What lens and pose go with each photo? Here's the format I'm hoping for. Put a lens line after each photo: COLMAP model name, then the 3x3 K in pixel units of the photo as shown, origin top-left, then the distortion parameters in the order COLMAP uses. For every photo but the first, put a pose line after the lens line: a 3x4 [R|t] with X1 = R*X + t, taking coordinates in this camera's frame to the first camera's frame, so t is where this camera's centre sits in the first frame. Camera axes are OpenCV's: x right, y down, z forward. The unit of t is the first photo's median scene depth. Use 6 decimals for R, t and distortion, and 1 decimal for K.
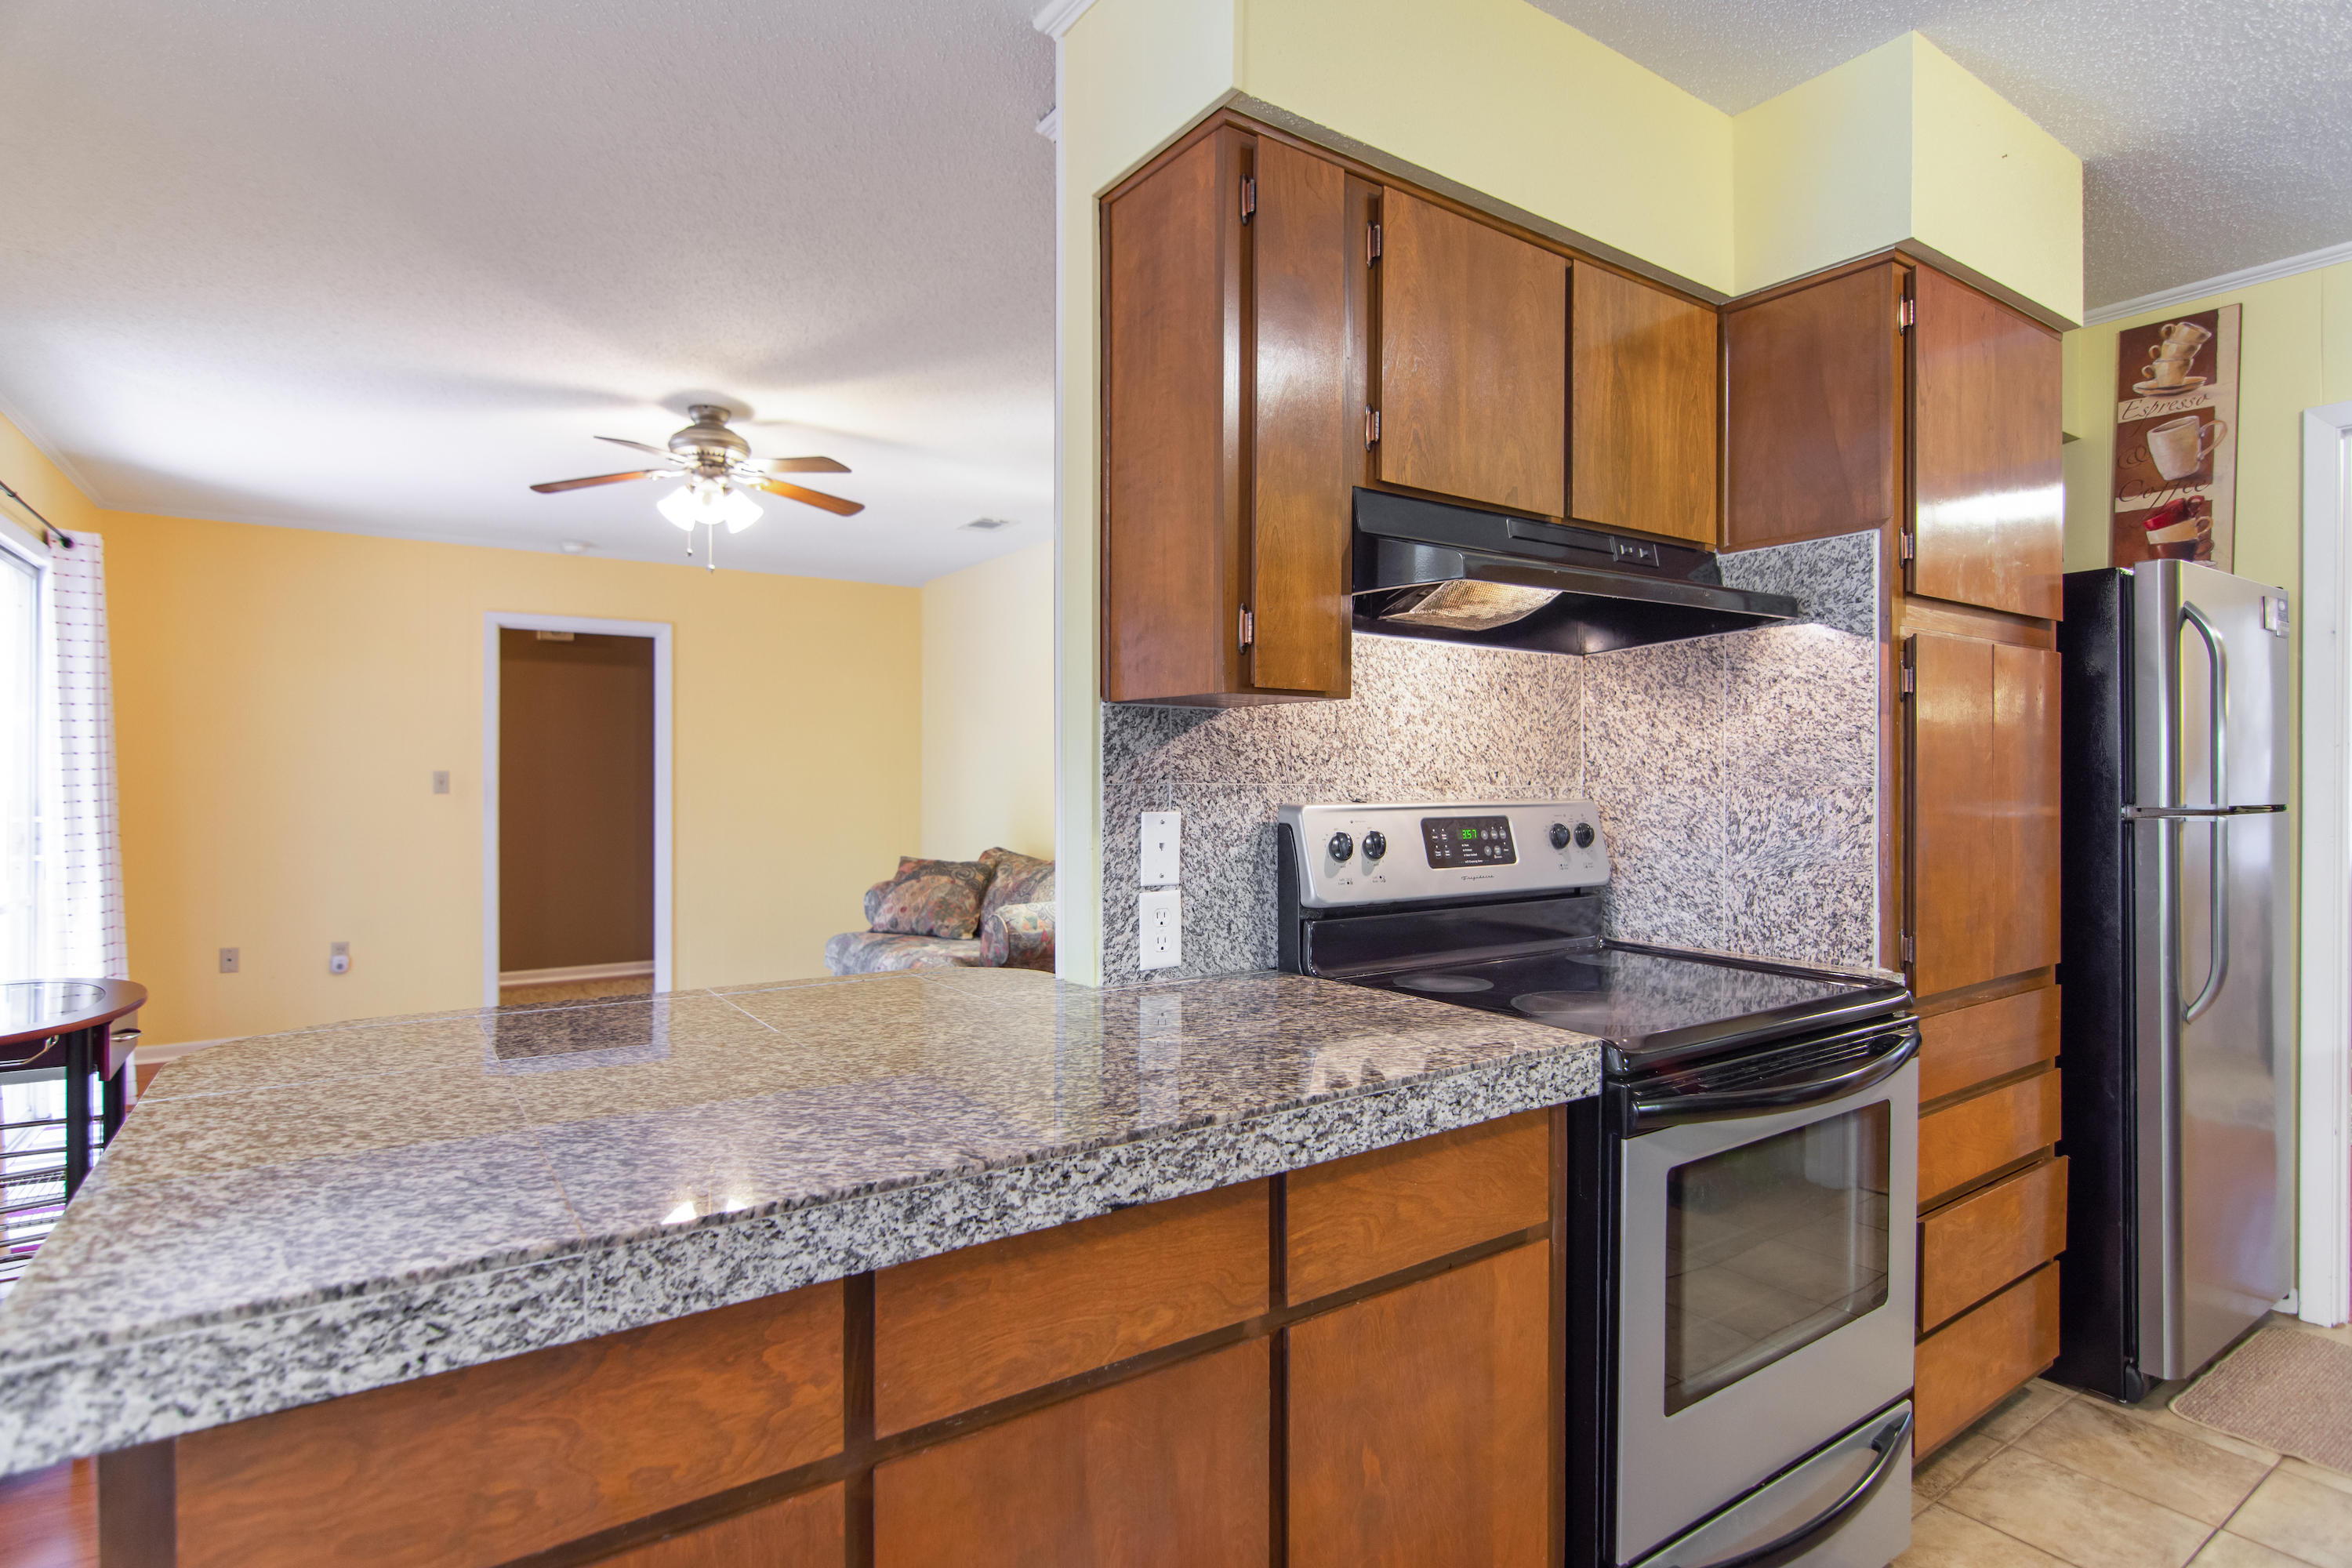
lens RADIAL K [[1157.8, 0, 1177.5], [0, 1157.8, 794.7], [0, 0, 1]] dist [-0.003958, 0.001274]
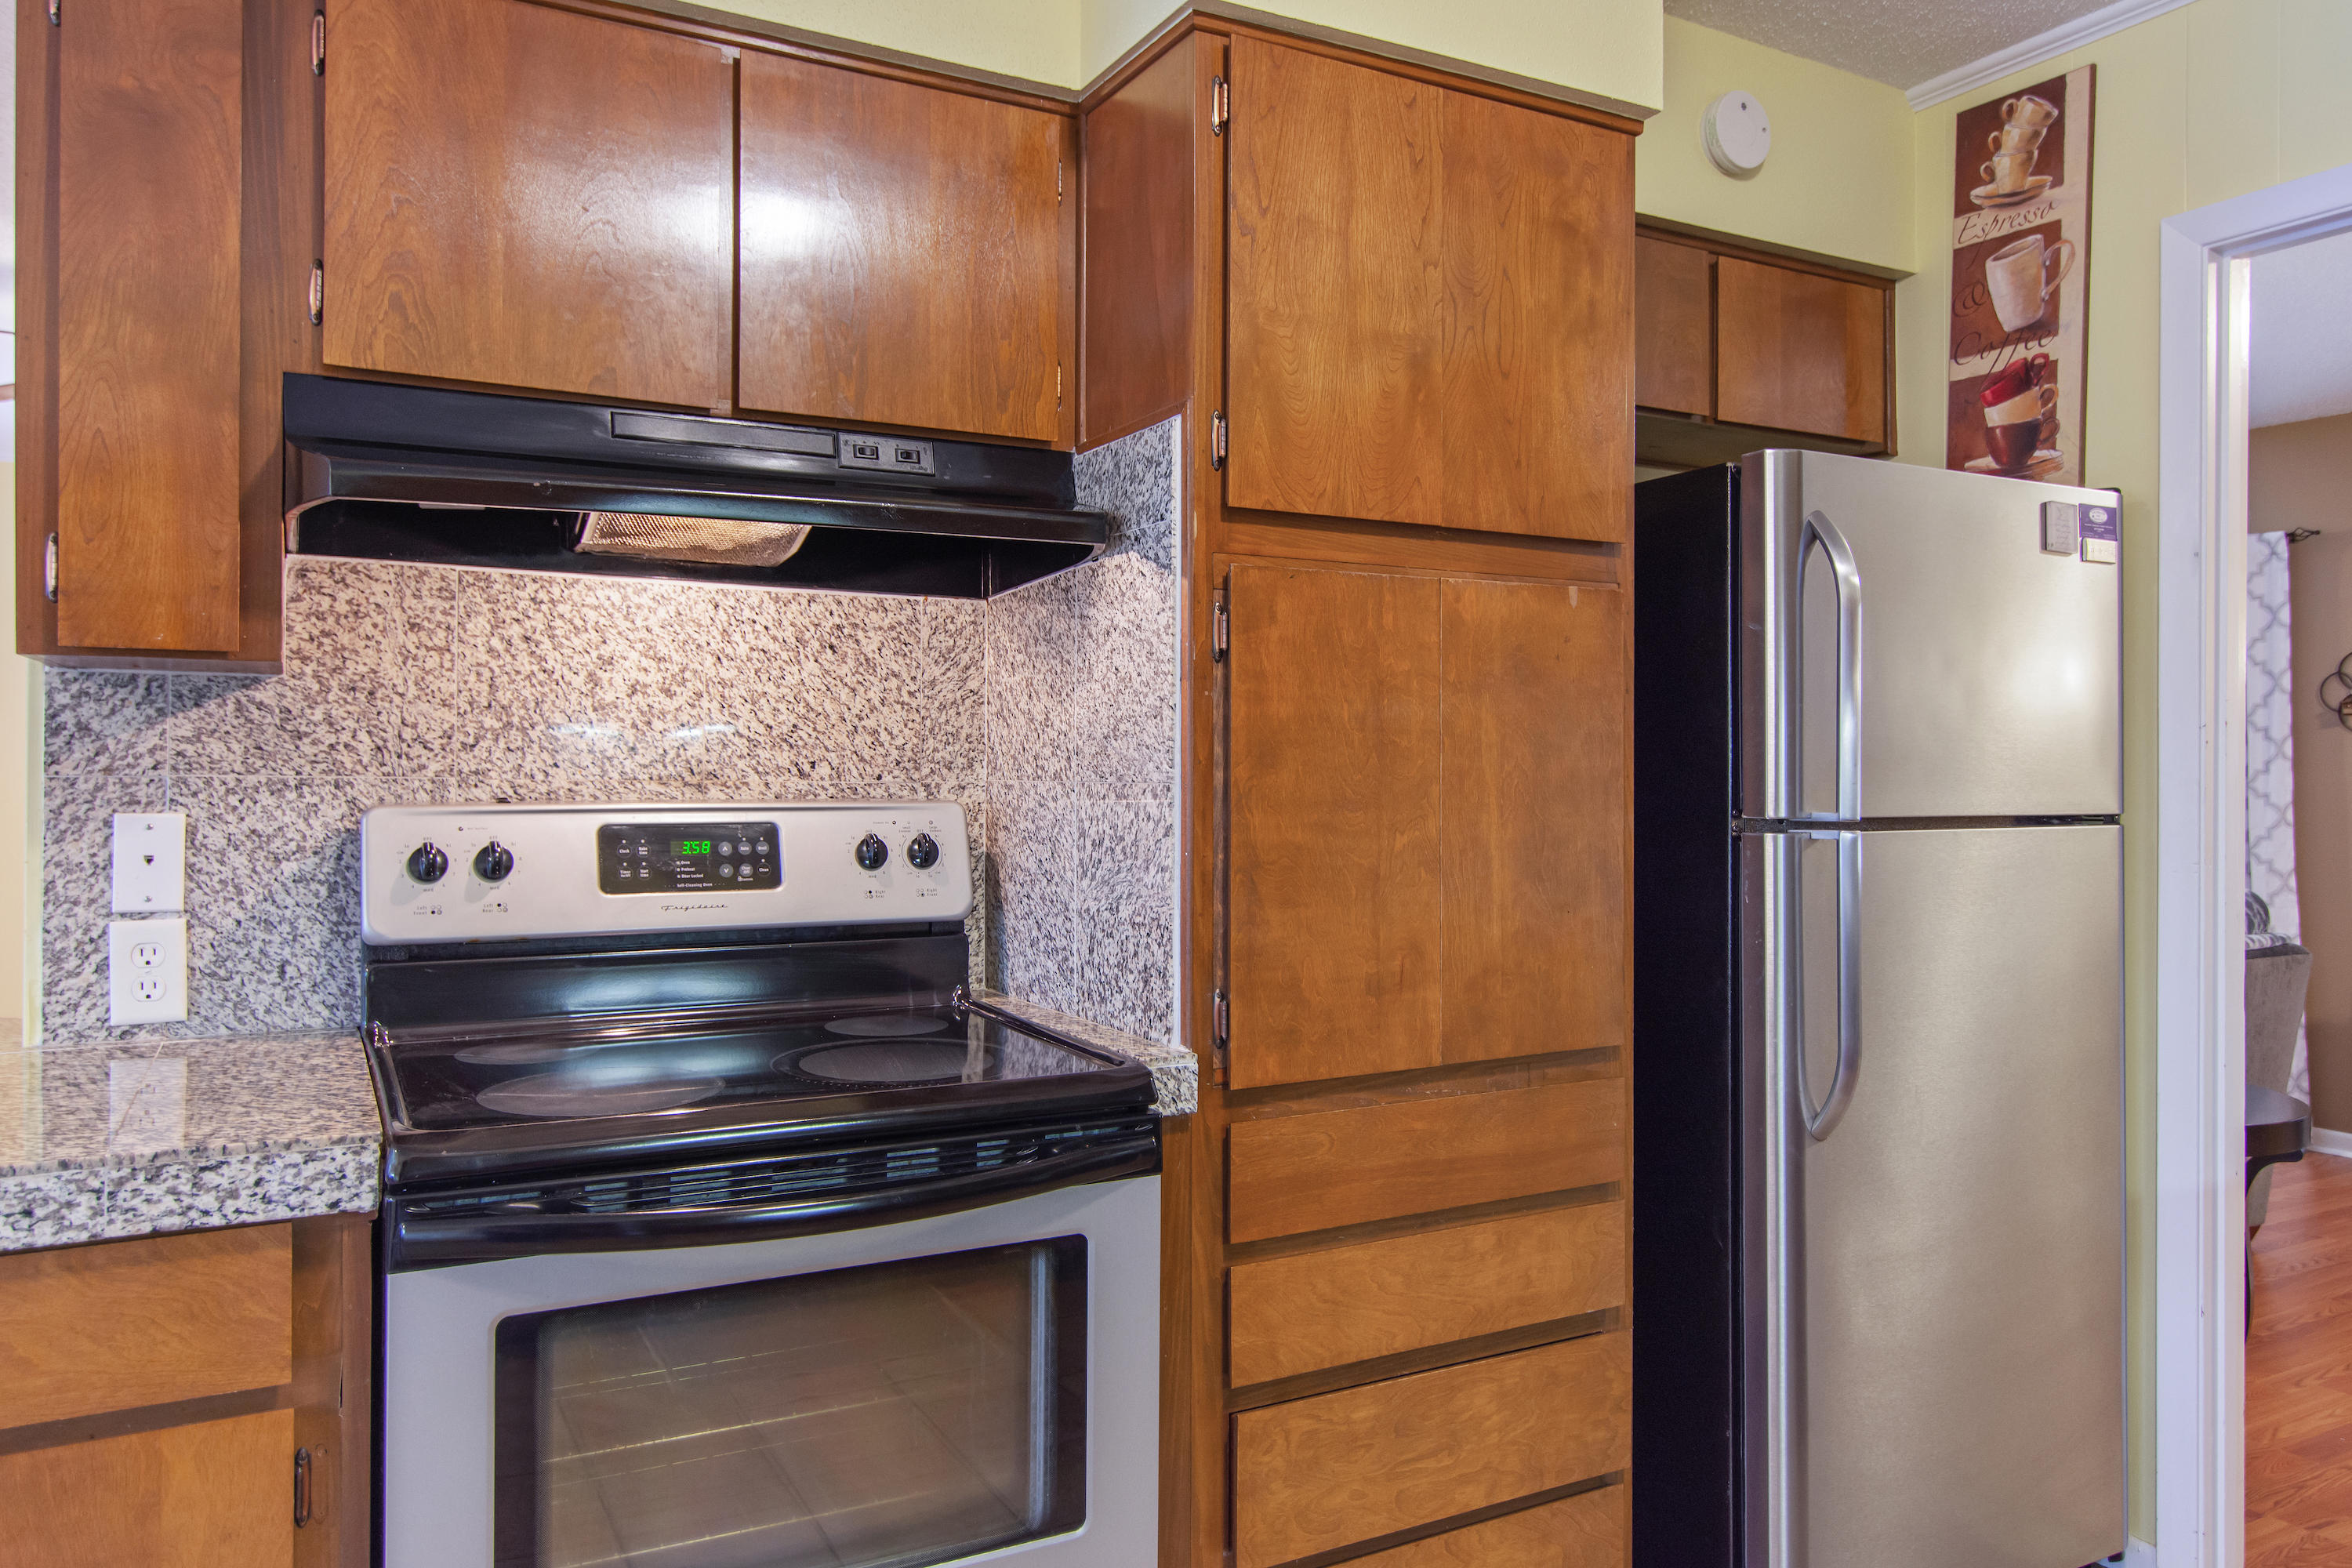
lens RADIAL K [[1575.8, 0, 1185.4], [0, 1575.8, 778.1], [0, 0, 1]] dist [-0.001435, 0.001602]
pose [[0.994225, 0.004017, -0.107241, 0.660956], [-0.005075, 0.999941, -0.009595, -0.001272], [0.107196, 0.010084, 0.994187, 0.054729]]
